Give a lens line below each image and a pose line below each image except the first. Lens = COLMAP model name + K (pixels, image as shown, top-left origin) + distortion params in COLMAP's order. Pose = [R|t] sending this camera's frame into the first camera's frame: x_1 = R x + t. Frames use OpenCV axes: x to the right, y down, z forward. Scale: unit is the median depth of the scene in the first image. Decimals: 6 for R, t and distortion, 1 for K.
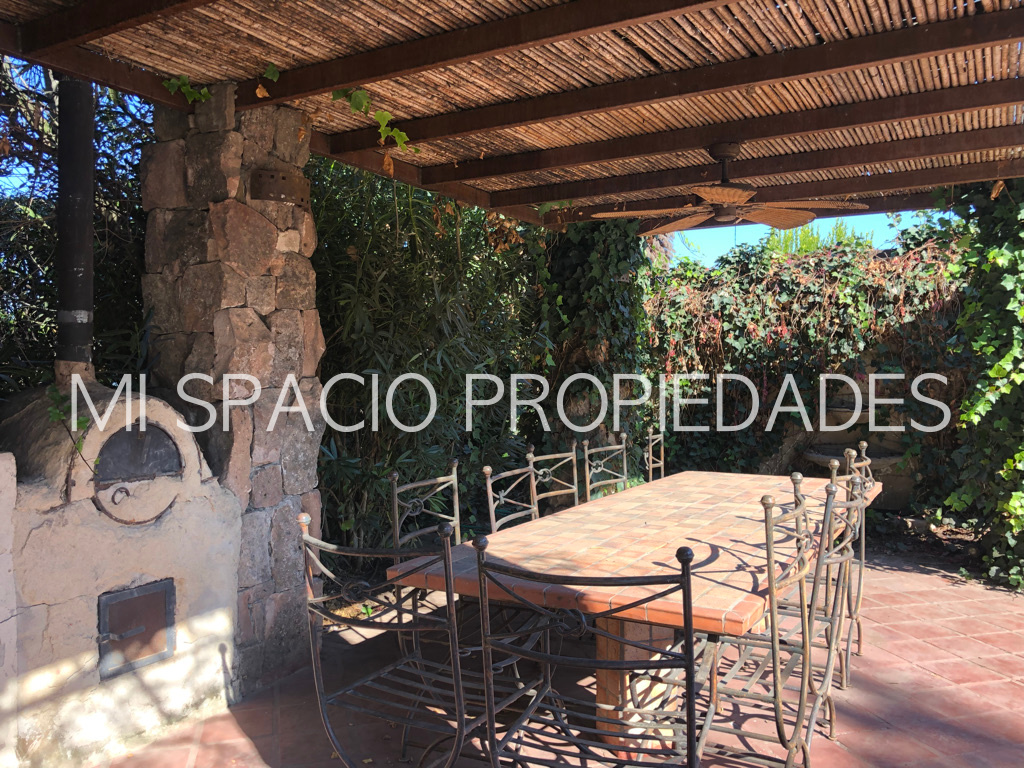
lens RADIAL K [[846.1, 0, 509.2], [0, 846.1, 381.8], [0, 0, 1]] dist [0.023766, -0.017367]
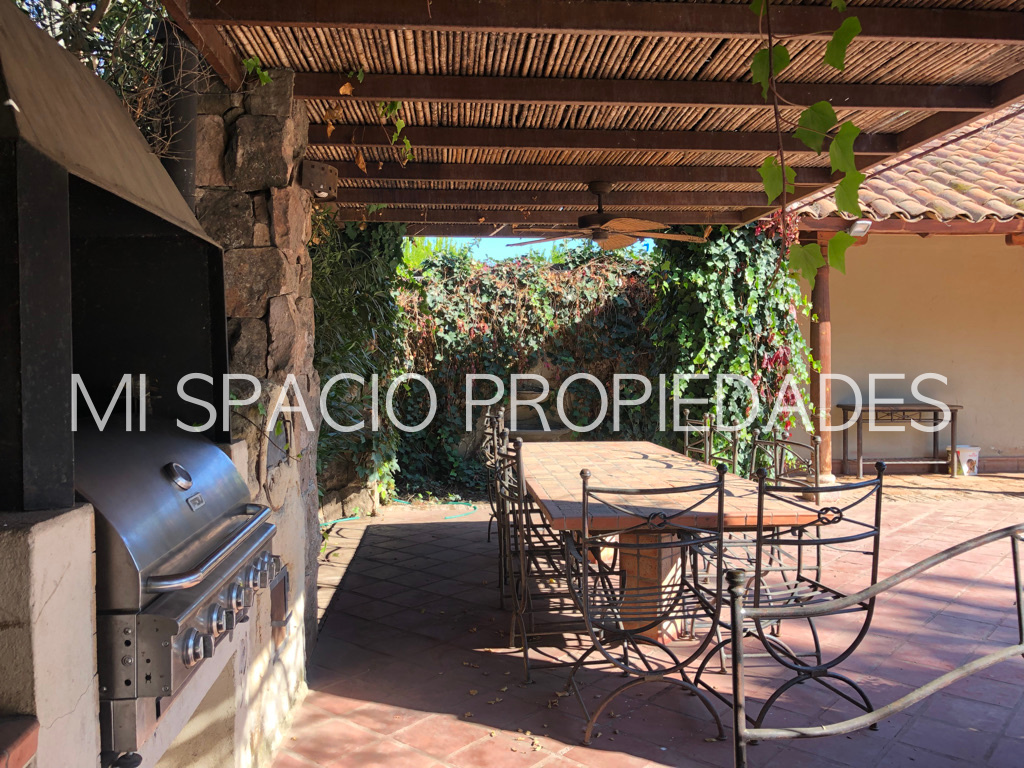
lens RADIAL K [[846.1, 0, 503.4], [0, 846.1, 381.3], [0, 0, 1]] dist [0.023766, -0.017367]
pose [[0.824924, -0.014733, 0.565051, -0.329527], [0.010599, 0.999888, 0.010599, 0.003592], [-0.565144, -0.002754, 0.824988, 0.013458]]
